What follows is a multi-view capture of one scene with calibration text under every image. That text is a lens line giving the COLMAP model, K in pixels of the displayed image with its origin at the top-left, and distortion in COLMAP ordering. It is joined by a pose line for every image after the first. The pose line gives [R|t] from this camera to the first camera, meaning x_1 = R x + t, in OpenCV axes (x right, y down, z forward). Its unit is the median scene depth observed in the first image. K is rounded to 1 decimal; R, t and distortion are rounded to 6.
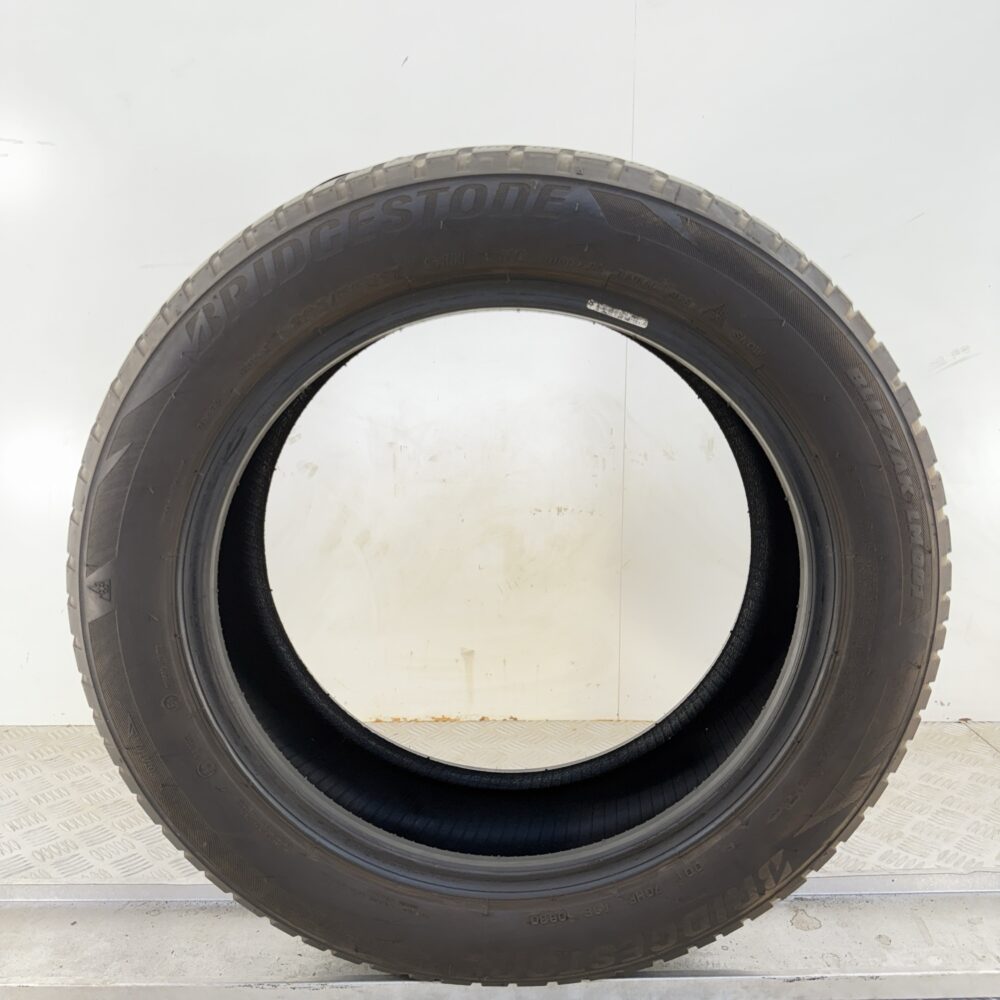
lens RADIAL K [[963.9, 0, 500.9], [0, 963.9, 530.5], [0, 0, 1]] dist [0.040839, 0.000000]
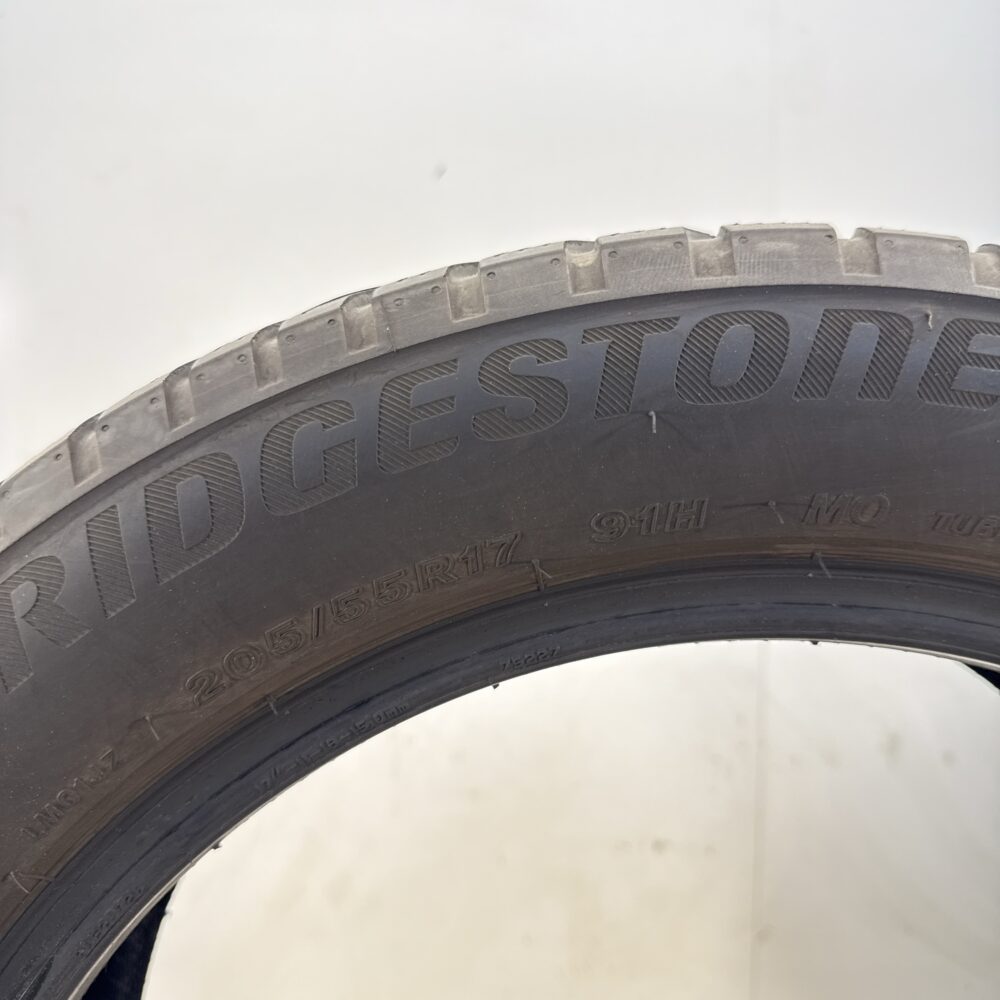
lens RADIAL K [[963.9, 0, 498.3], [0, 963.9, 497.8], [0, 0, 1]] dist [0.040839, 0.000000]
pose [[0.999454, 0.019020, 0.027031, -0.123028], [-0.013094, 0.978768, -0.204551, -0.217955], [-0.030347, 0.204085, 0.978483, 0.669402]]
